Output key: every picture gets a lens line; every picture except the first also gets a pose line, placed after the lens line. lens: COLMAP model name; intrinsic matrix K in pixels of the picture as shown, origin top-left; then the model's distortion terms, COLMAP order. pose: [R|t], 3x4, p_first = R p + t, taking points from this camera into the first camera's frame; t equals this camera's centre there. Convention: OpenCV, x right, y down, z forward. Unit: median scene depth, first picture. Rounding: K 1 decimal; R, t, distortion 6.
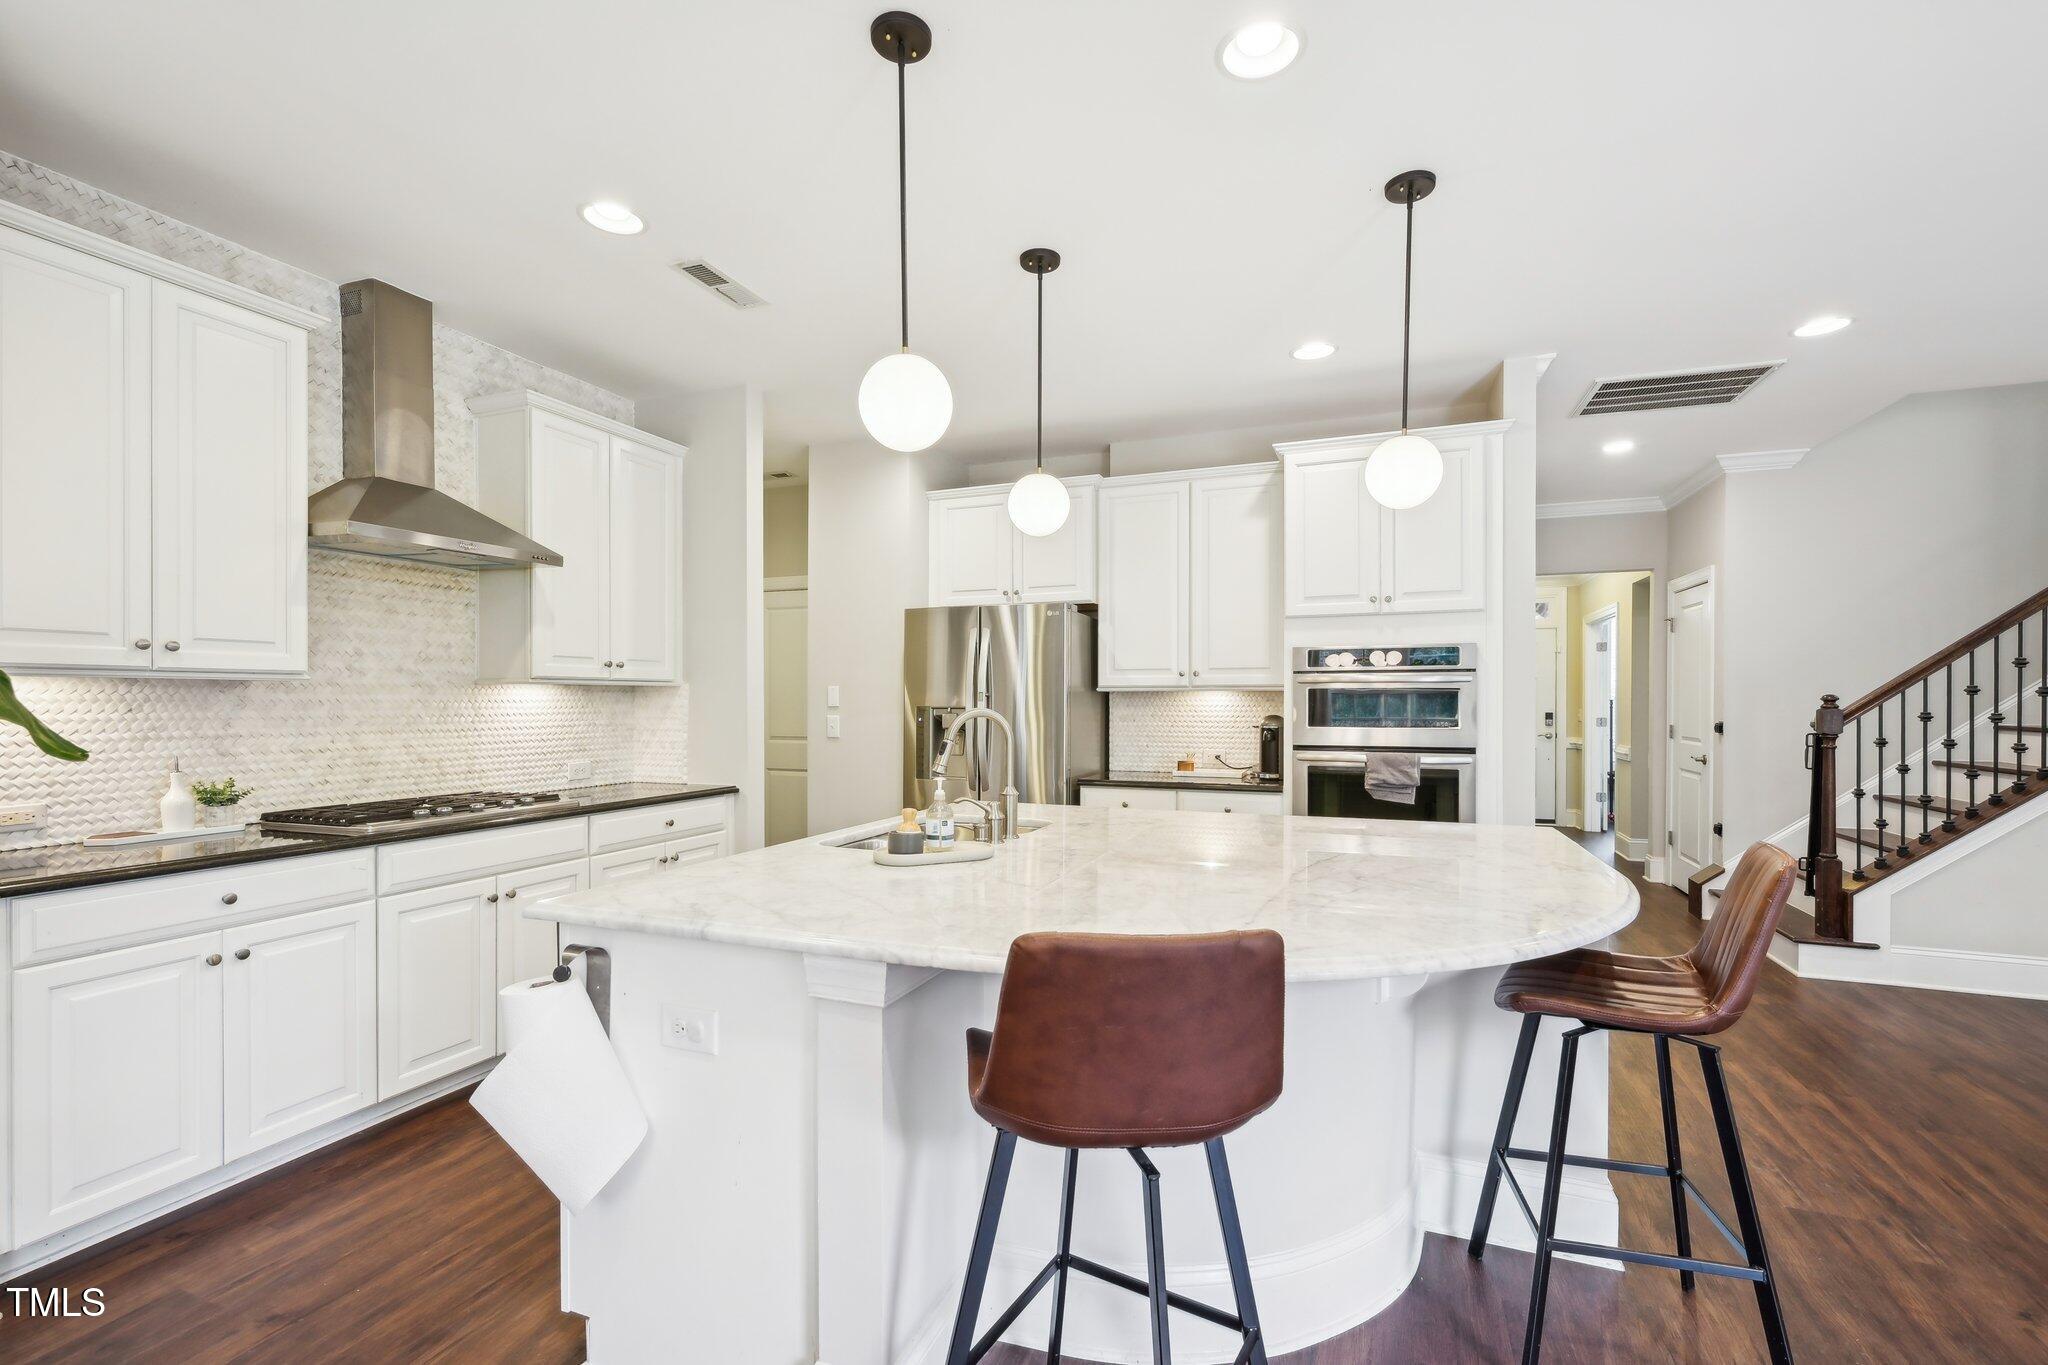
lens RADIAL K [[891.2, 0, 1030.5], [0, 891.2, 700.9], [0, 0, 1]] dist [-0.000290, 0.000191]
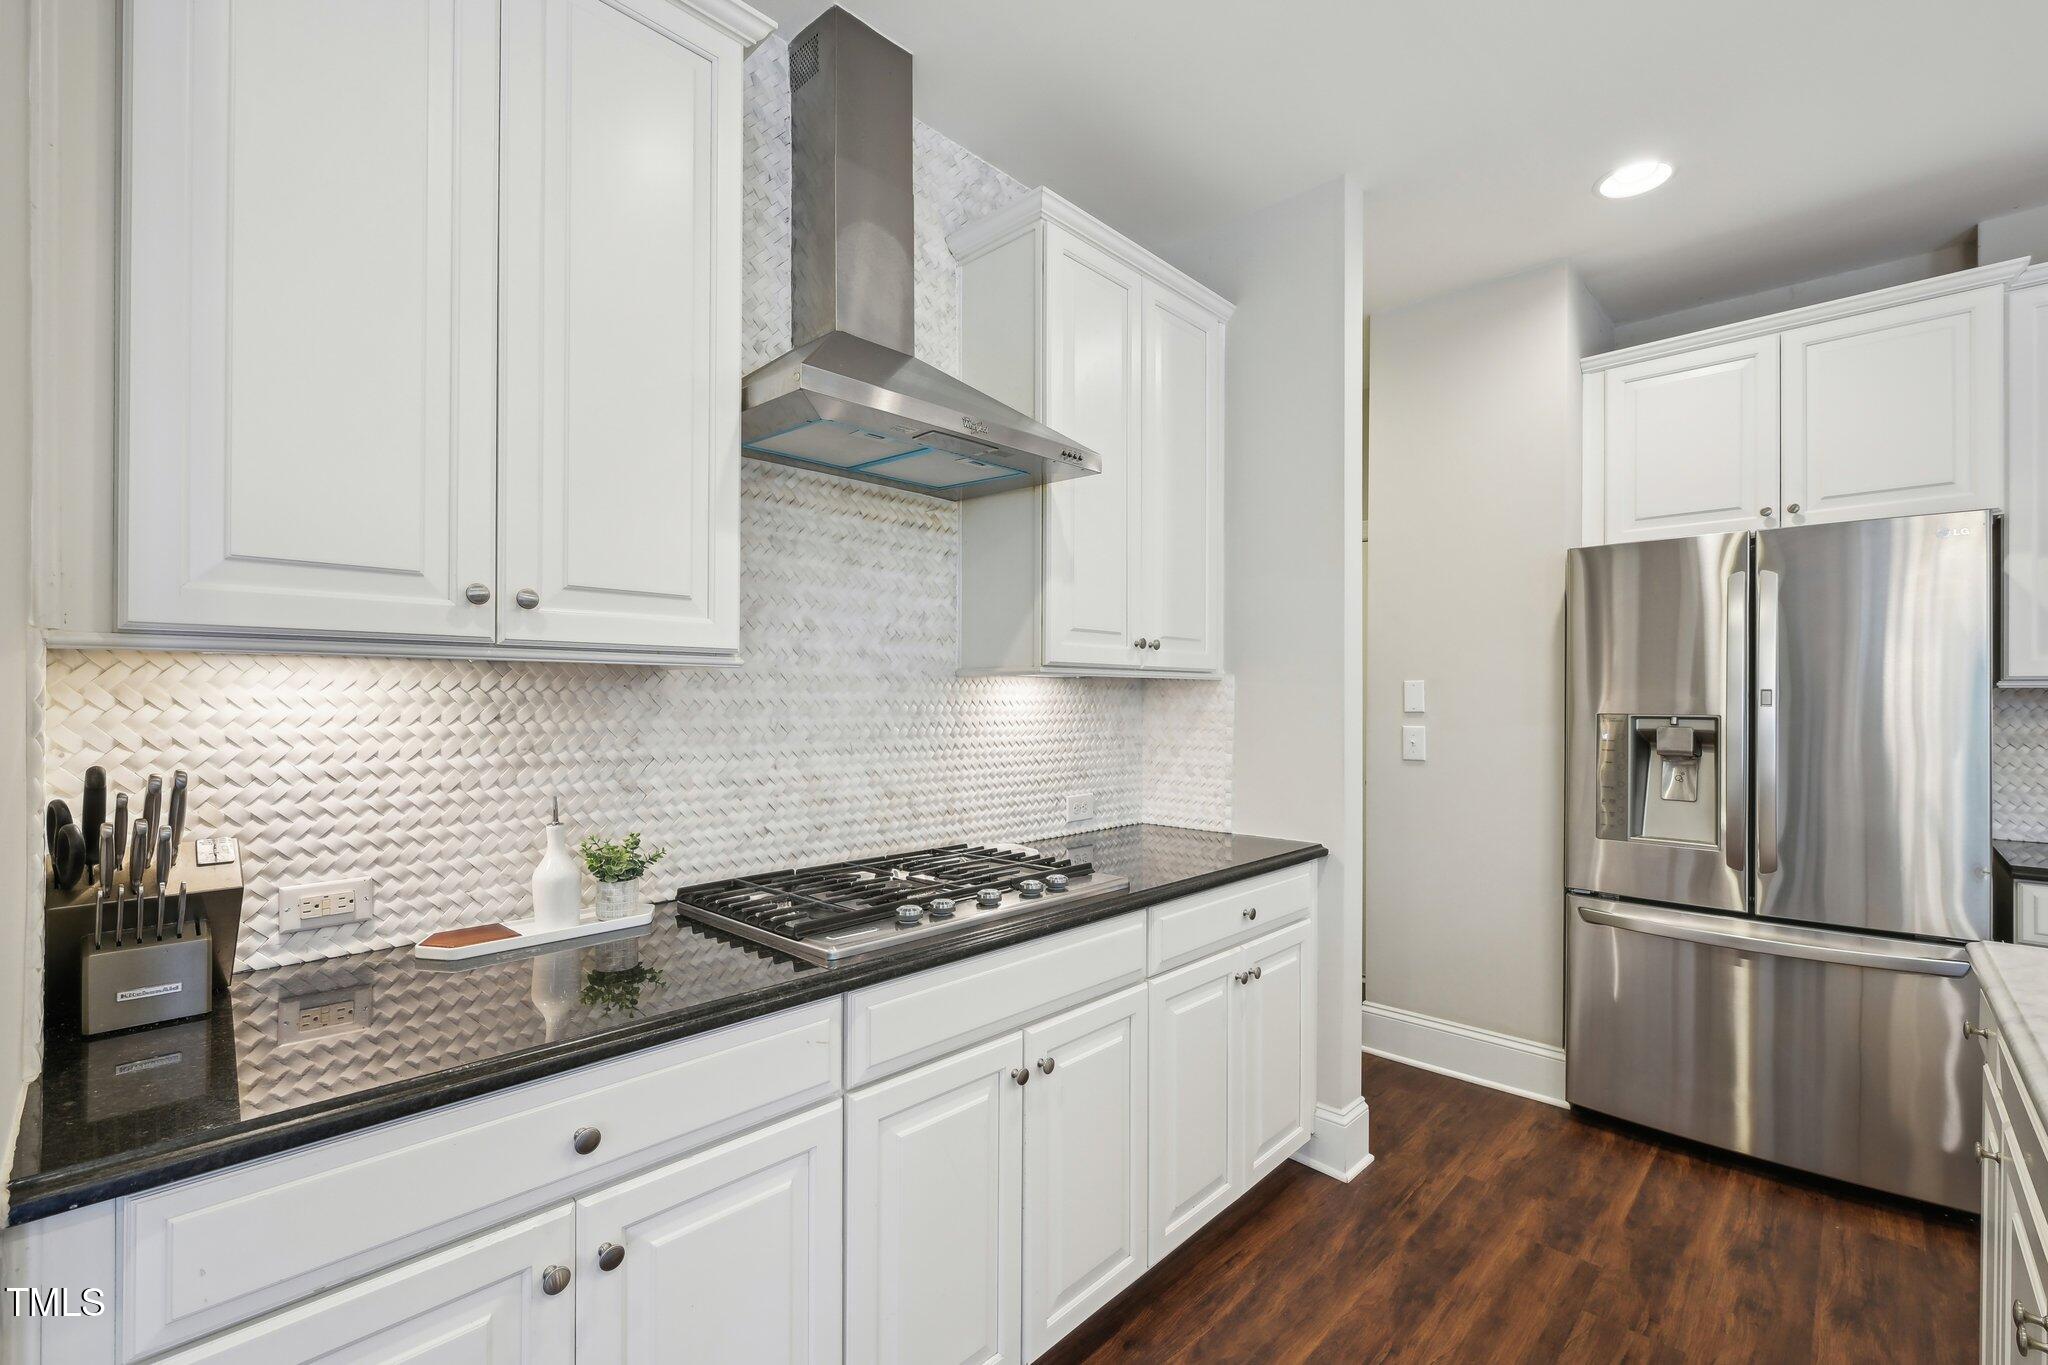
lens RADIAL K [[883.9, 0, 1026.0], [0, 883.9, 691.3], [0, 0, 1]] dist [-0.001388, -0.000220]
pose [[0.924853, 0.000810, -0.380325, -0.361161], [-0.004463, 0.999952, -0.008723, -0.002689], [0.380299, 0.009765, 0.924812, 0.462735]]
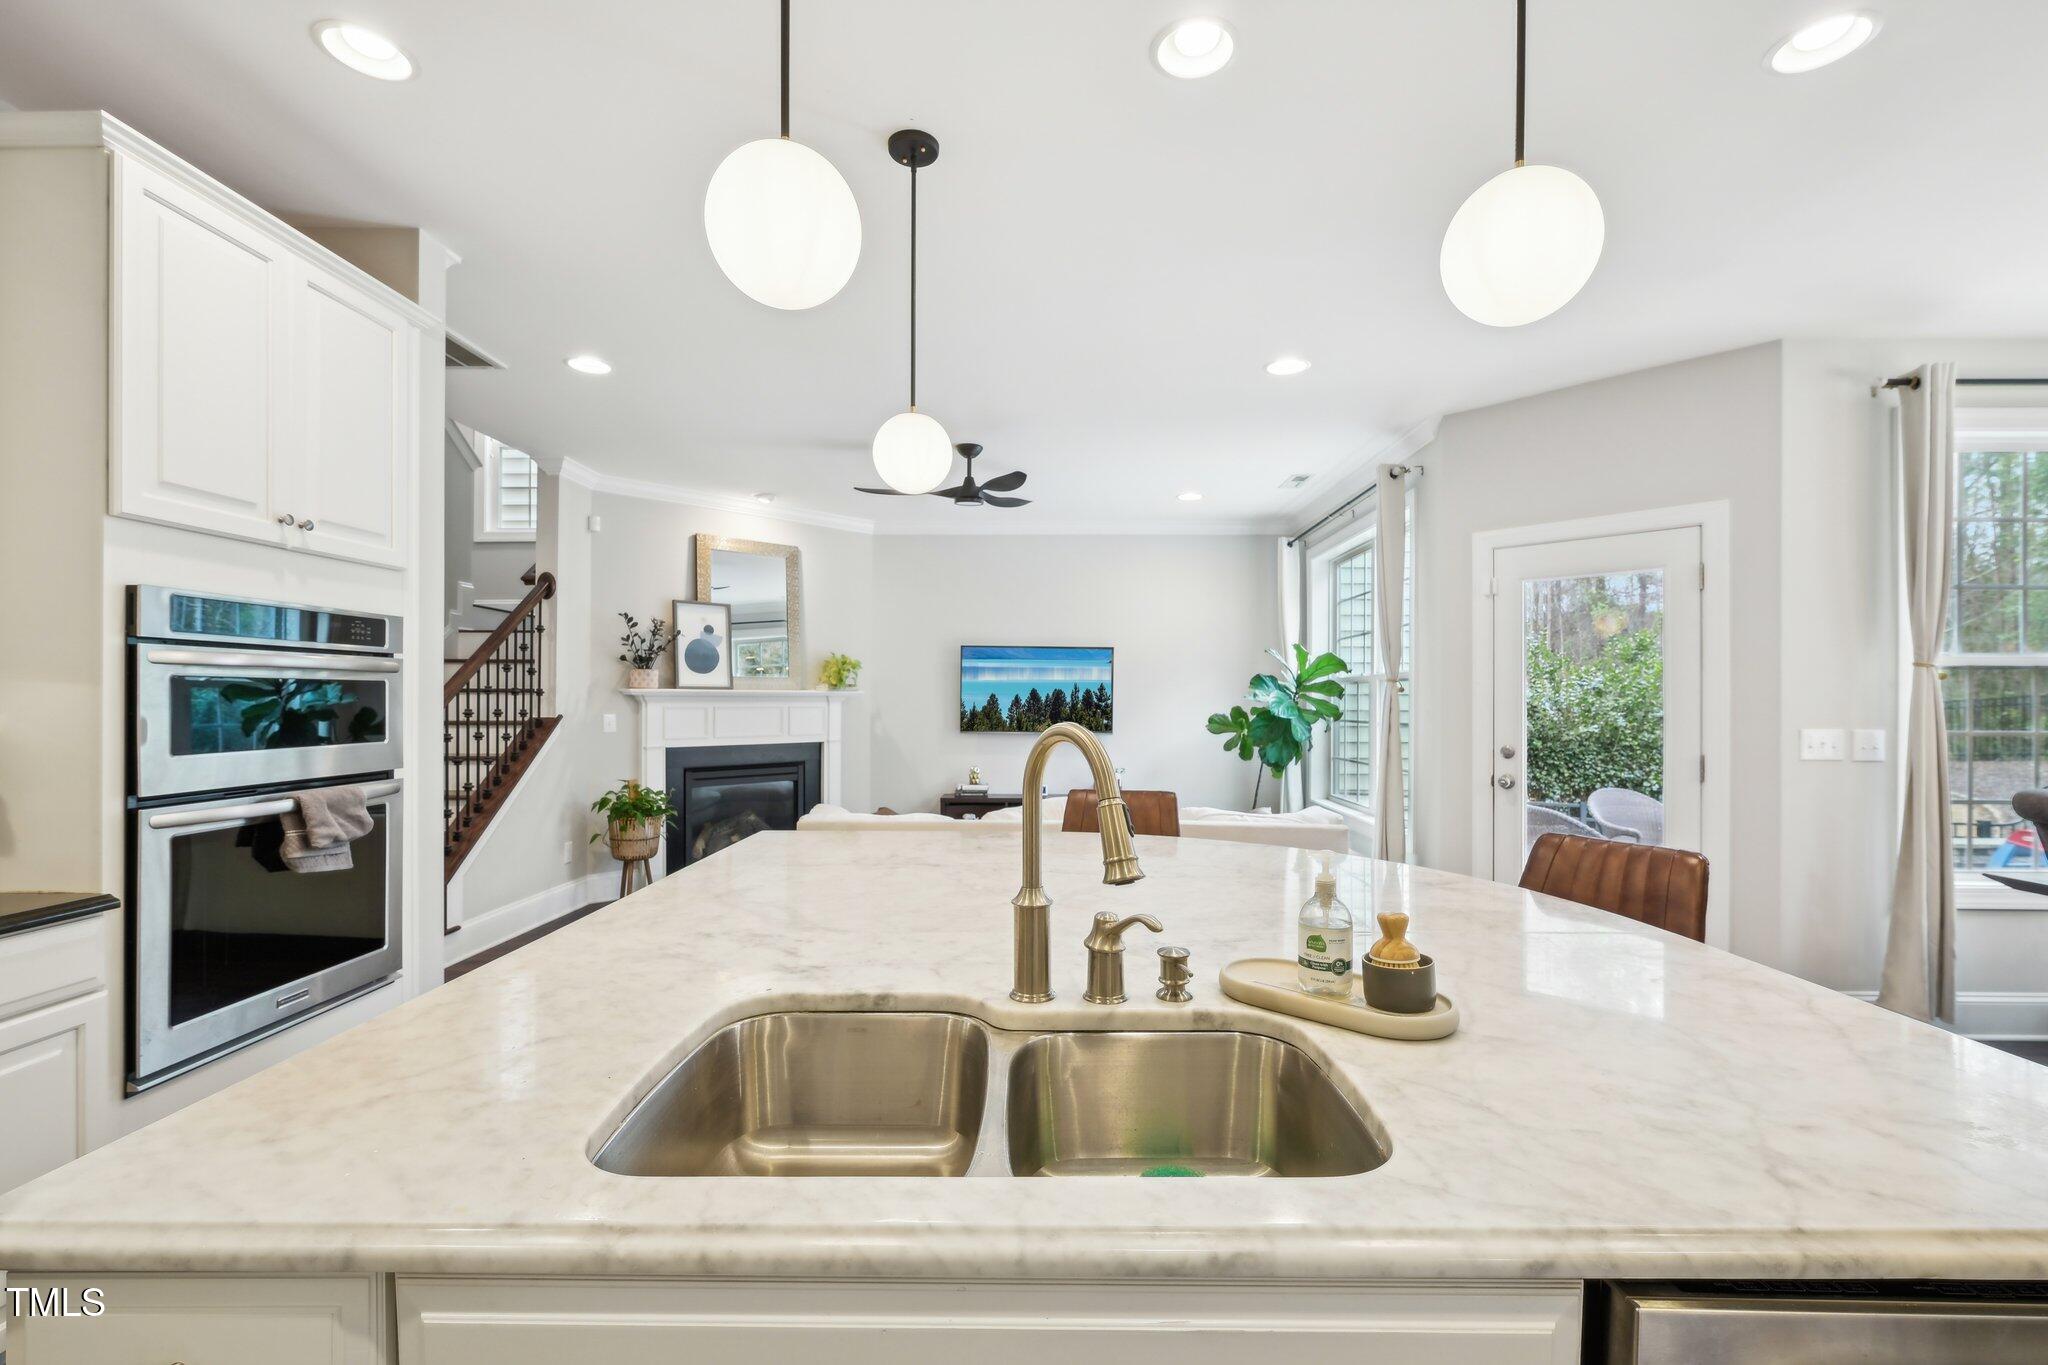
lens RADIAL K [[887.2, 0, 1026.9], [0, 887.2, 700.5], [0, 0, 1]] dist [-0.000042, -0.000060]
pose [[-0.348095, -0.001187, 0.937459, -0.360844], [0.000427, 0.999999, 0.001425, -0.000899], [-0.937459, 0.000896, -0.348094, 0.908321]]
